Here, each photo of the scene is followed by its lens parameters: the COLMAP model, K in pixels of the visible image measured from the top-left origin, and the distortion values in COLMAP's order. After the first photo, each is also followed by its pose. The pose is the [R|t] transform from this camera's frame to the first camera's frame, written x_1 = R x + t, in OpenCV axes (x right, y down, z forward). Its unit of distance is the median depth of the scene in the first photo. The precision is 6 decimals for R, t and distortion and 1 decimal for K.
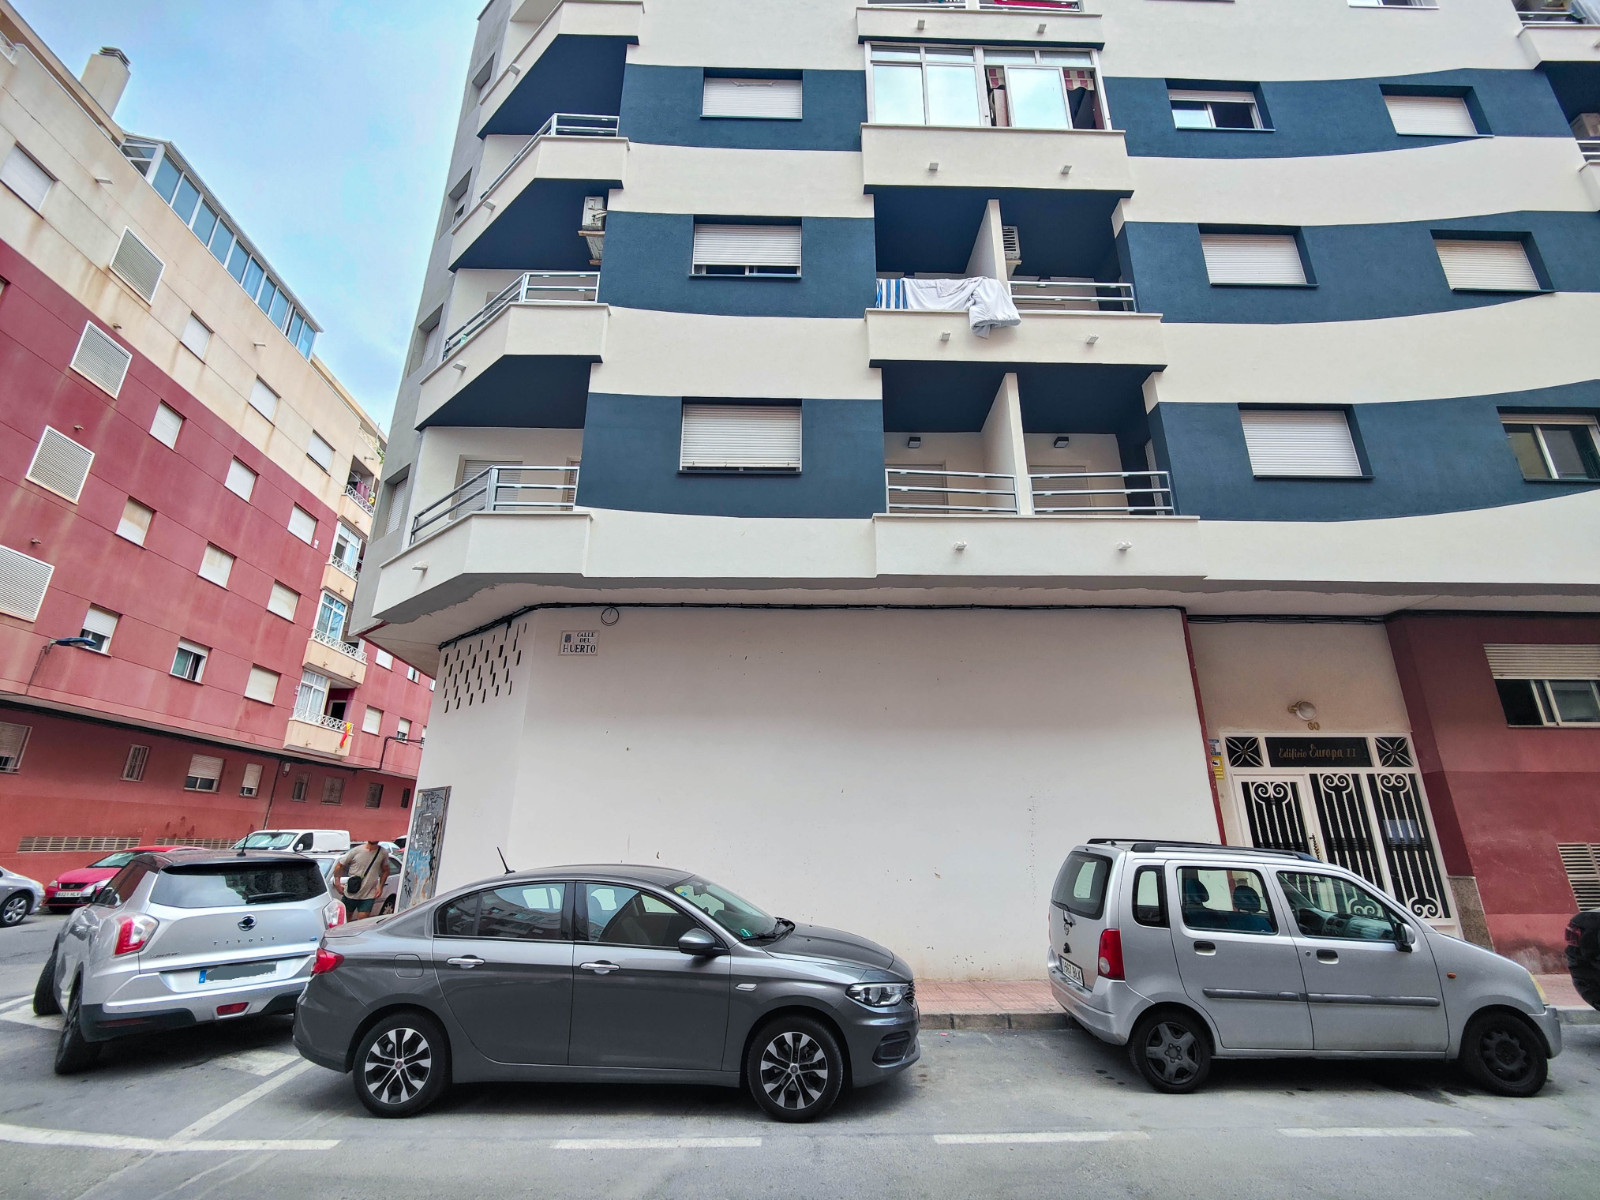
lens RADIAL K [[699.3, 0, 808.6], [0, 699.3, 604.9], [0, 0, 1]] dist [0.018017, -0.014565]
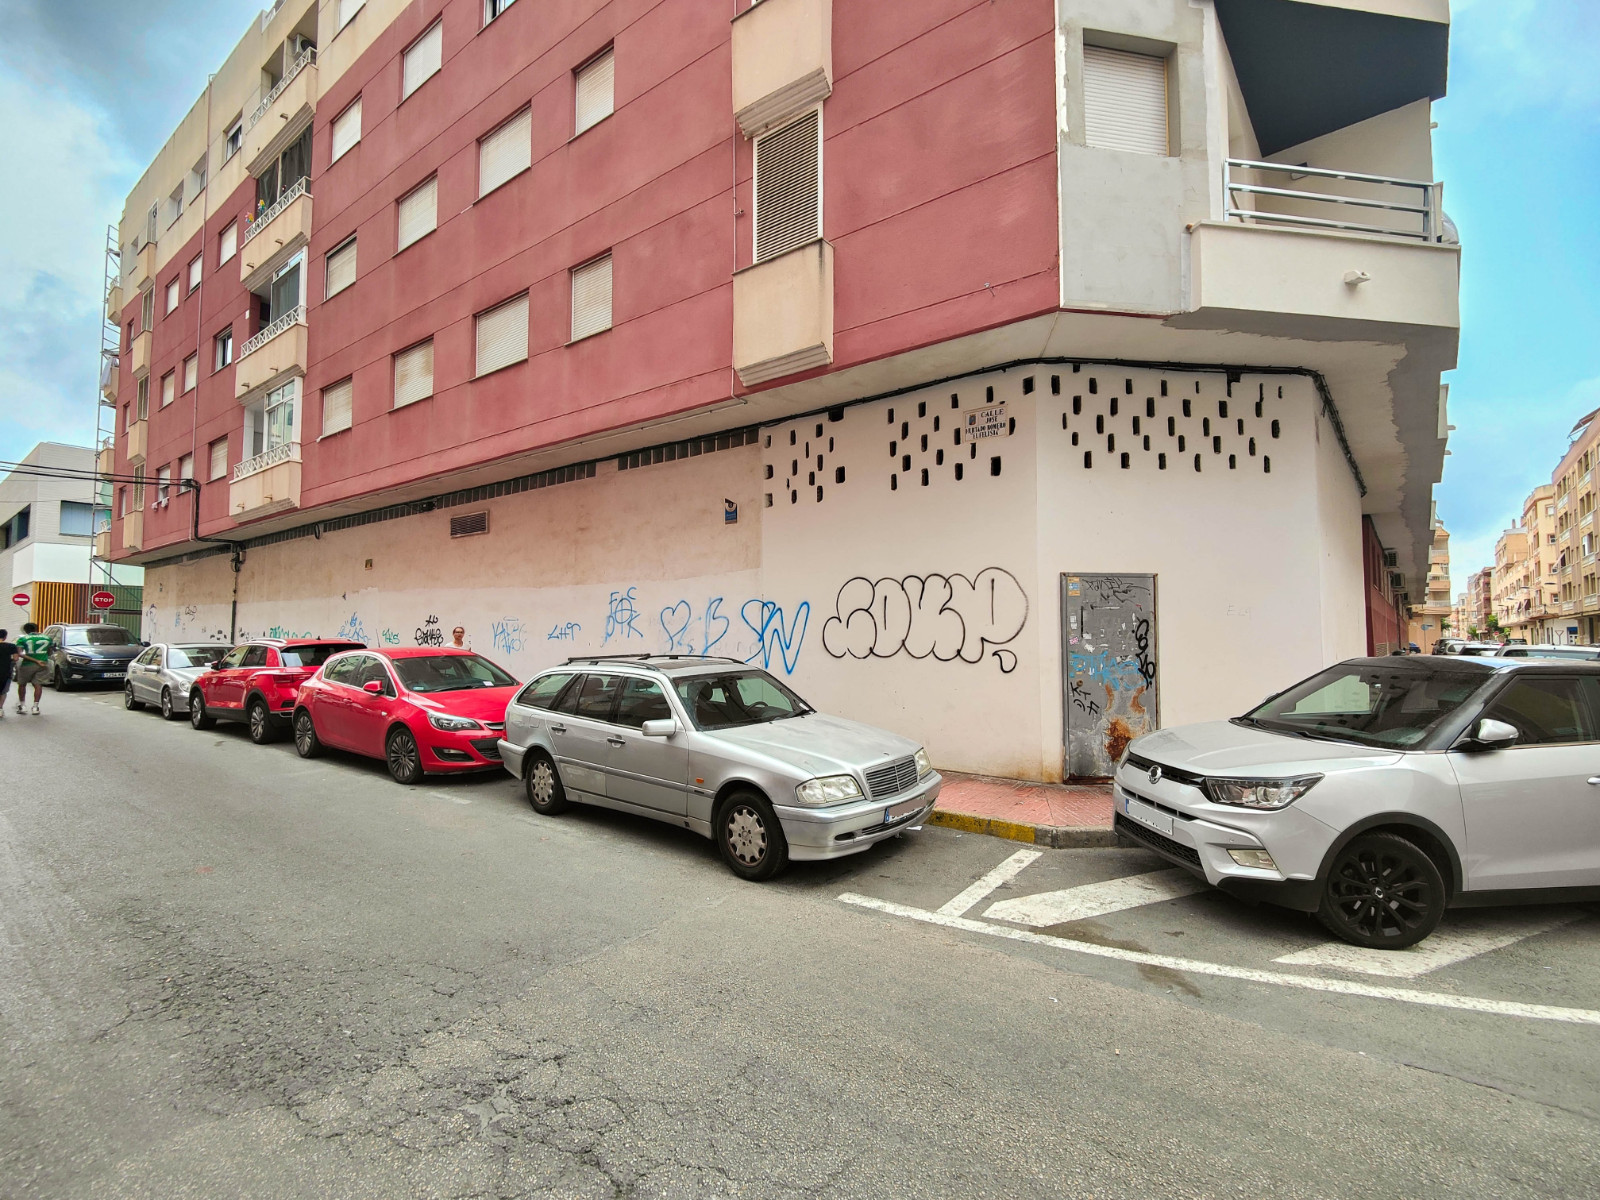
lens RADIAL K [[699.3, 0, 808.6], [0, 699.3, 604.9], [0, 0, 1]] dist [0.018017, -0.014565]
pose [[0.668640, 0.031389, 0.742924, -1.330794], [-0.239758, 0.954849, 0.175442, 0.249073], [-0.703873, -0.295429, 0.645976, 0.767837]]
